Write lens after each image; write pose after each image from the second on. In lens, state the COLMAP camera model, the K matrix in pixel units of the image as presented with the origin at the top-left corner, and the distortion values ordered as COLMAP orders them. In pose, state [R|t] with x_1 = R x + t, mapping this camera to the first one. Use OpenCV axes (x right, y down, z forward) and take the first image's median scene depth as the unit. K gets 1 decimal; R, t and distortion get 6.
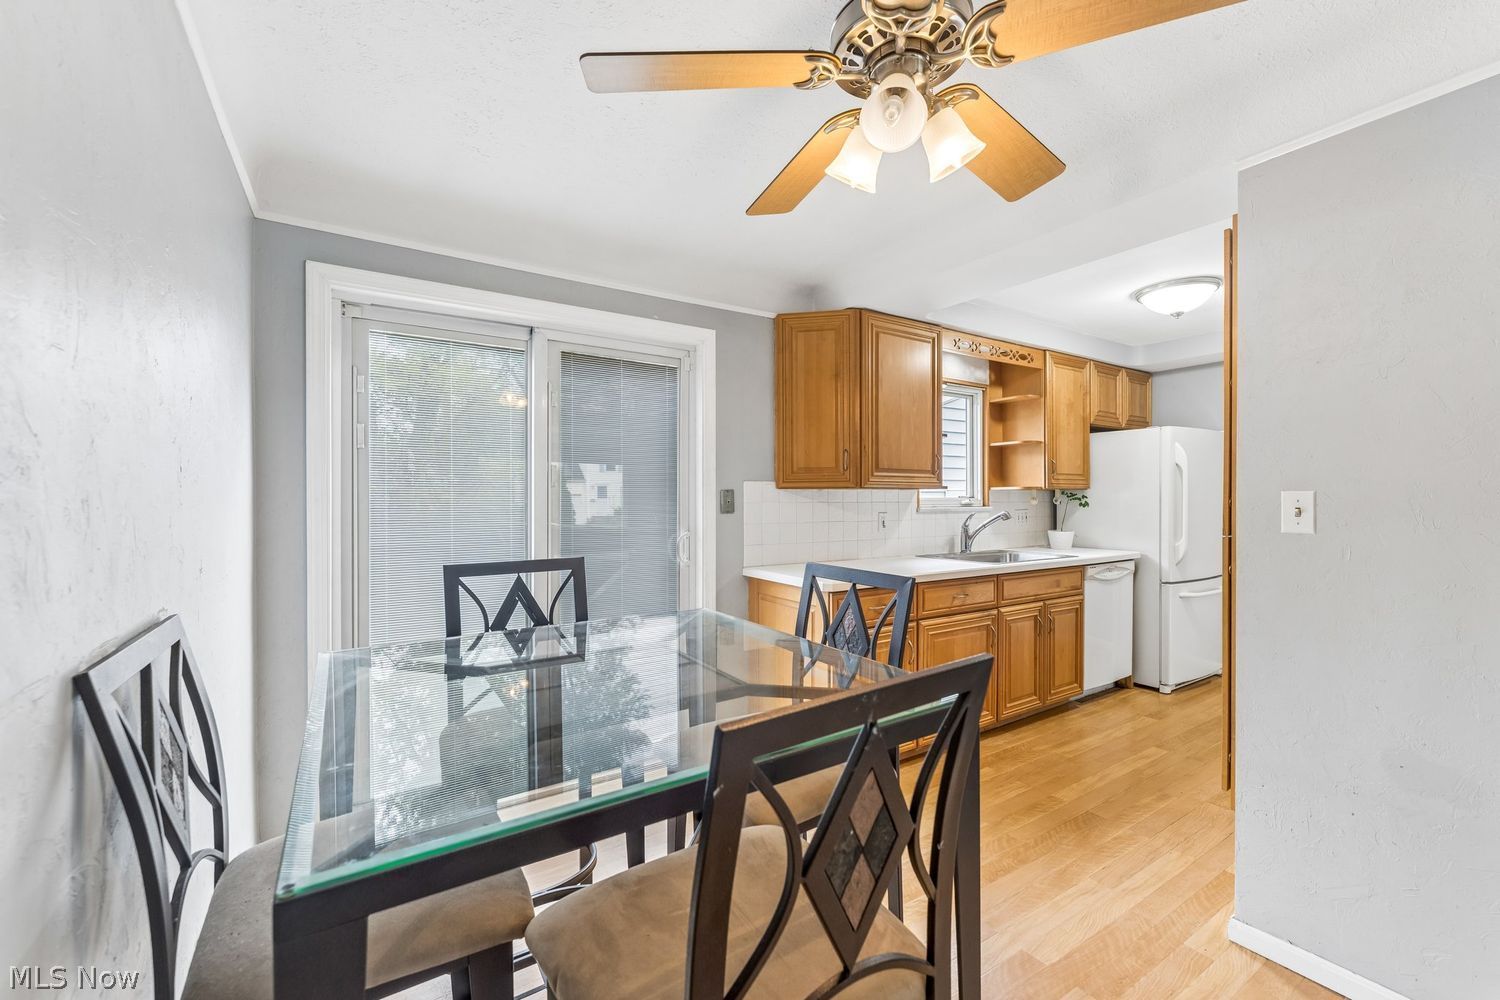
lens RADIAL K [[606.1, 0, 728.9], [0, 606.1, 503.1], [0, 0, 1]] dist [0.002552, -0.000796]
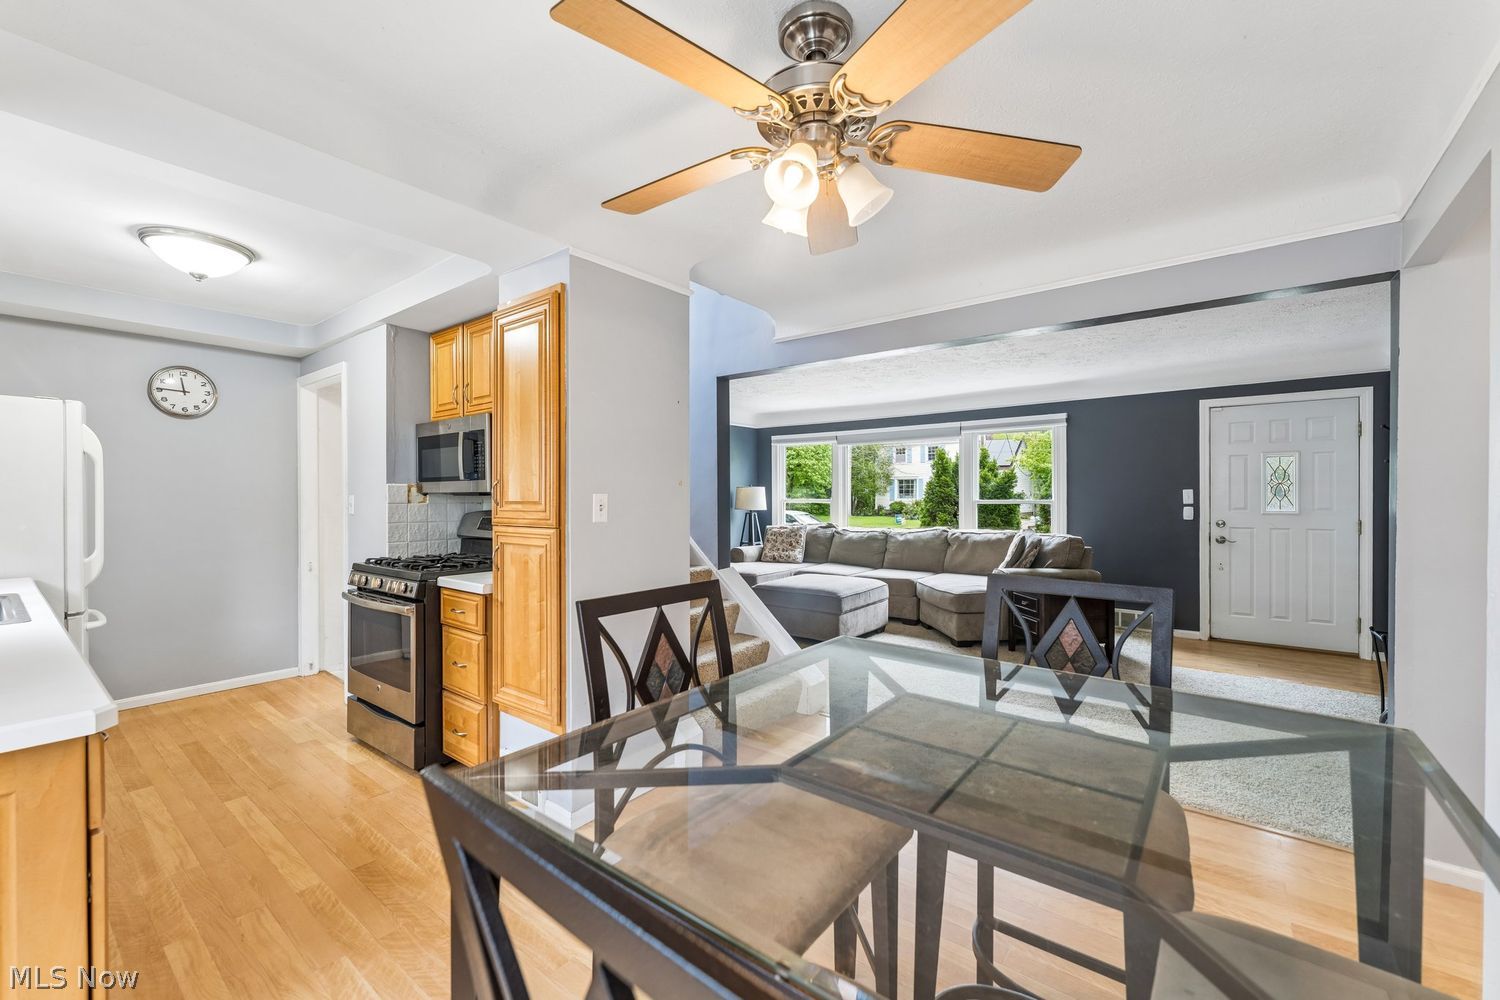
lens RADIAL K [[606.1, 0, 761.0], [0, 606.1, 497.1], [0, 0, 1]] dist [0.002552, -0.000796]
pose [[-0.358601, -0.002670, 0.933487, -0.257735], [0.009442, 0.999934, 0.006488, -0.007377], [-0.933443, 0.011141, -0.358552, 0.488044]]
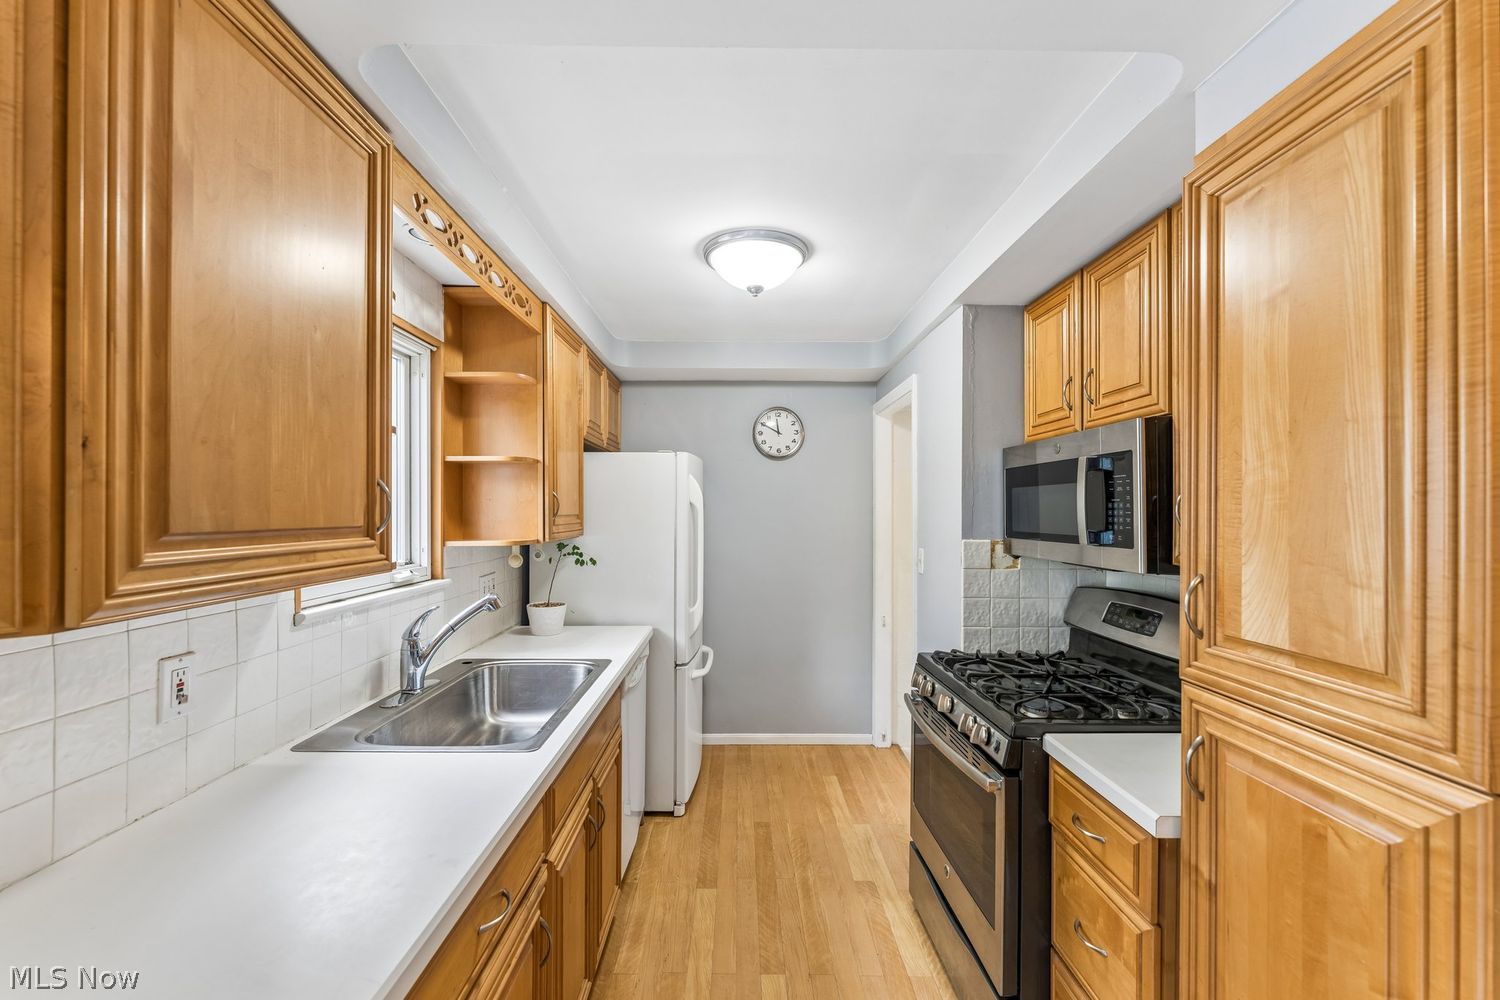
lens RADIAL K [[606.1, 0, 742.7], [0, 606.1, 506.2], [0, 0, 1]] dist [0.002552, -0.000796]
pose [[0.517124, 0.006504, 0.855886, 0.129115], [0.002591, 0.999955, -0.009164, -0.053774], [-0.855907, 0.006956, 0.517083, 0.553947]]
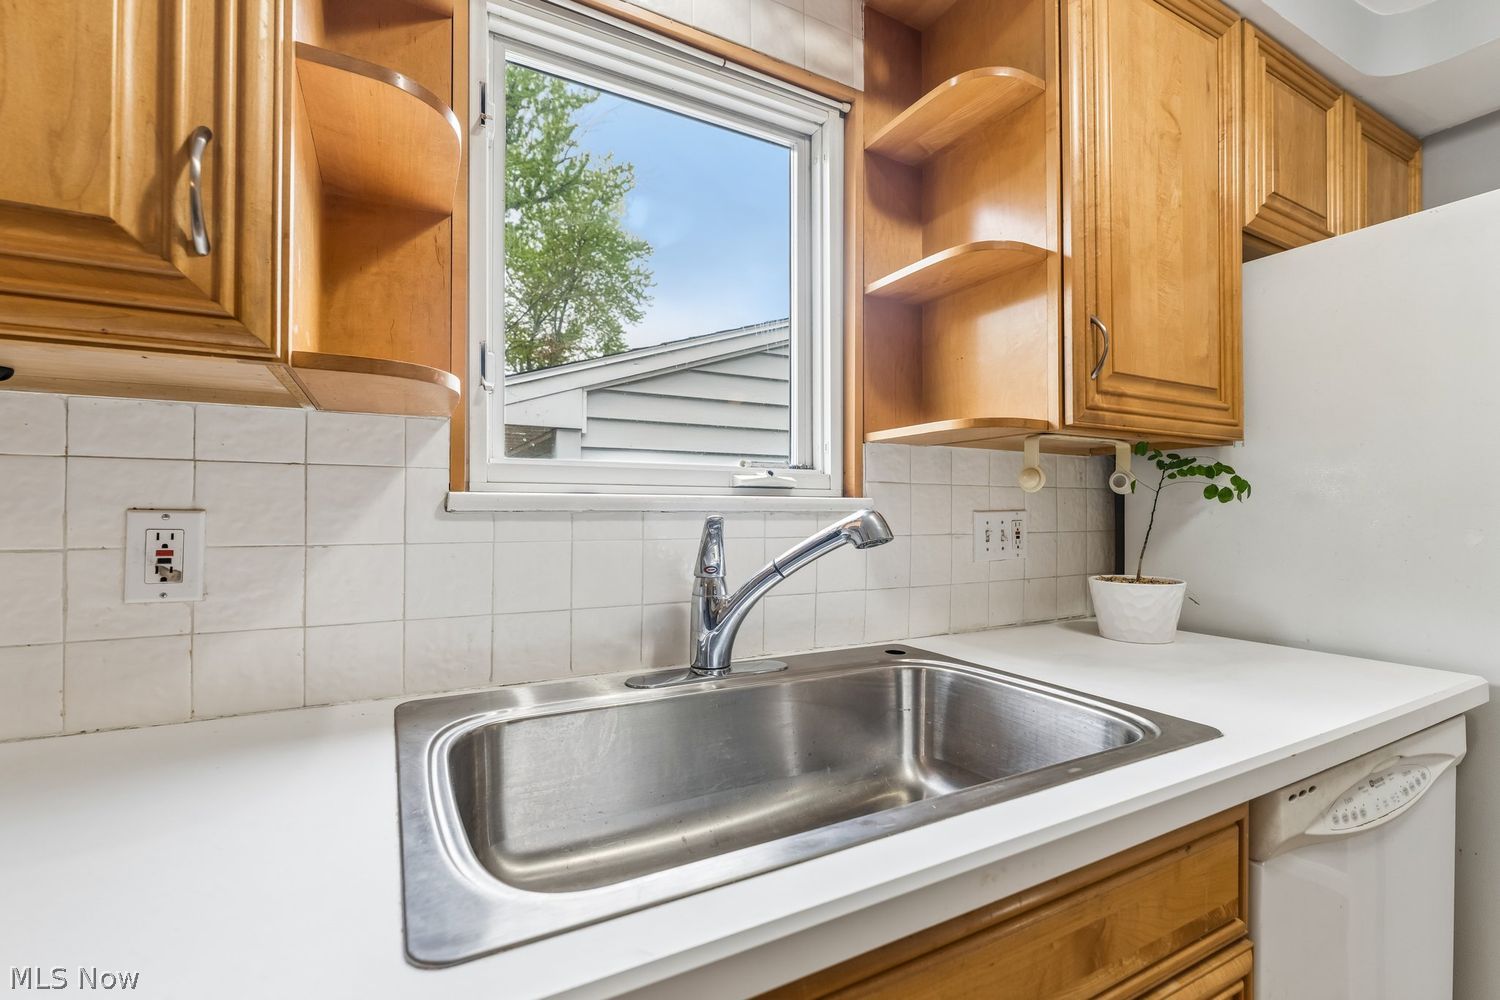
lens RADIAL K [[606.1, 0, 745.8], [0, 606.1, 512.5], [0, 0, 1]] dist [0.002552, -0.000796]
pose [[0.995344, -0.016790, -0.094913, 0.418934], [0.015037, 0.999704, -0.019151, 0.016421], [0.095206, 0.017634, 0.995301, 0.744984]]
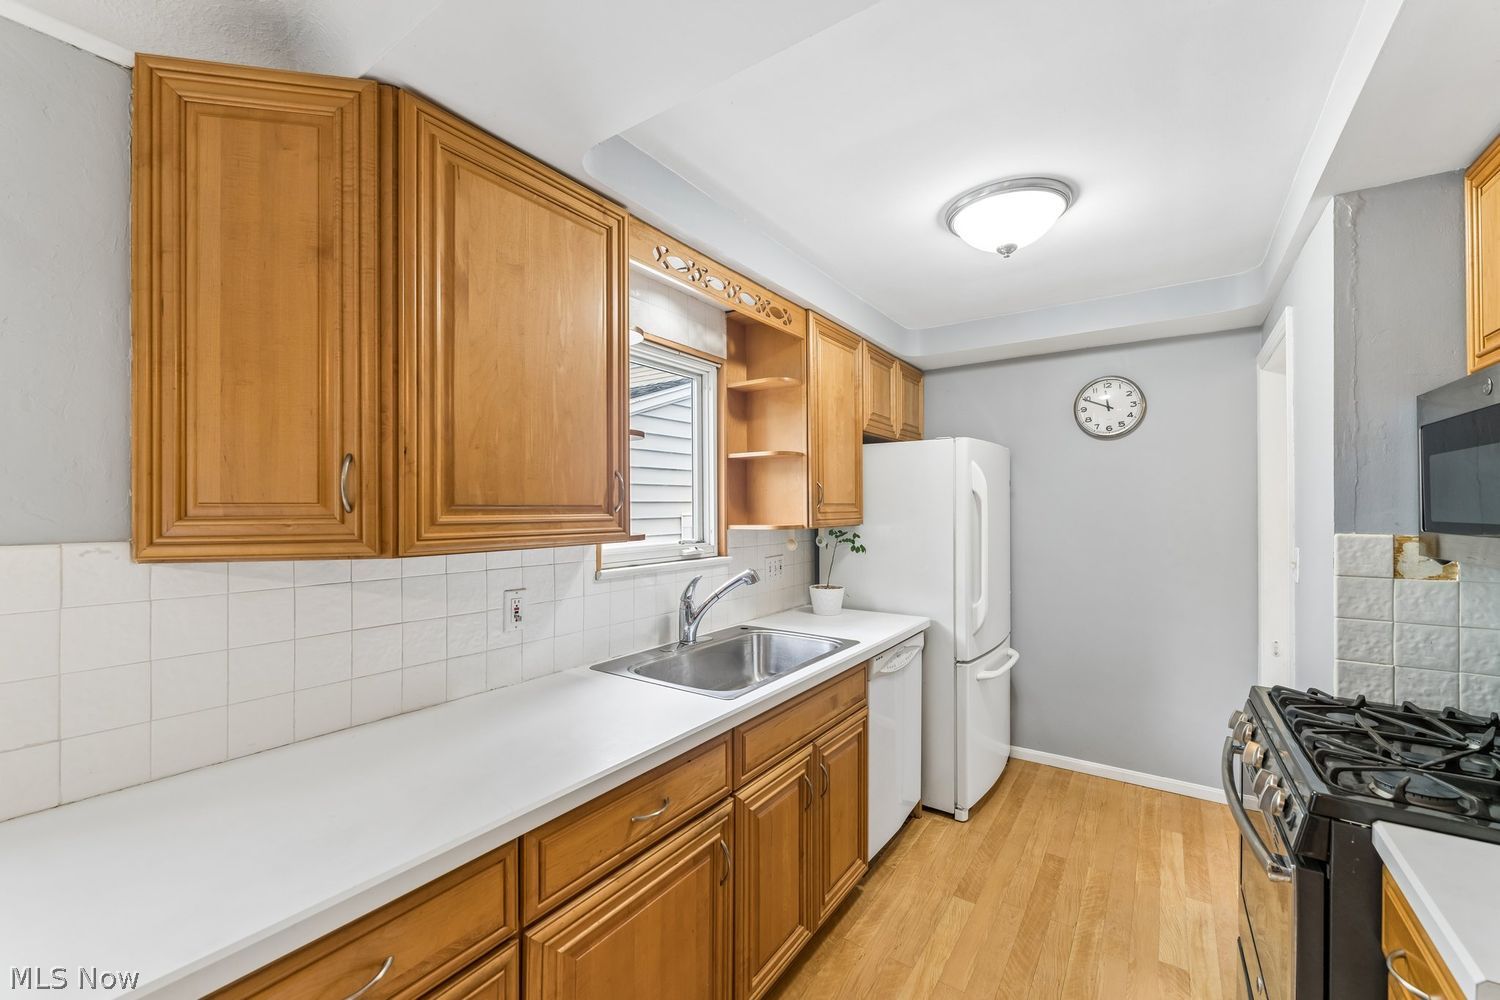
lens RADIAL K [[606.1, 0, 747.3], [0, 606.1, 504.5], [0, 0, 1]] dist [0.002552, -0.000796]
pose [[0.916378, 0.000648, 0.400314, 0.216038], [0.003691, 0.999943, -0.010067, -0.043350], [-0.400298, 0.010703, 0.916323, 0.458123]]
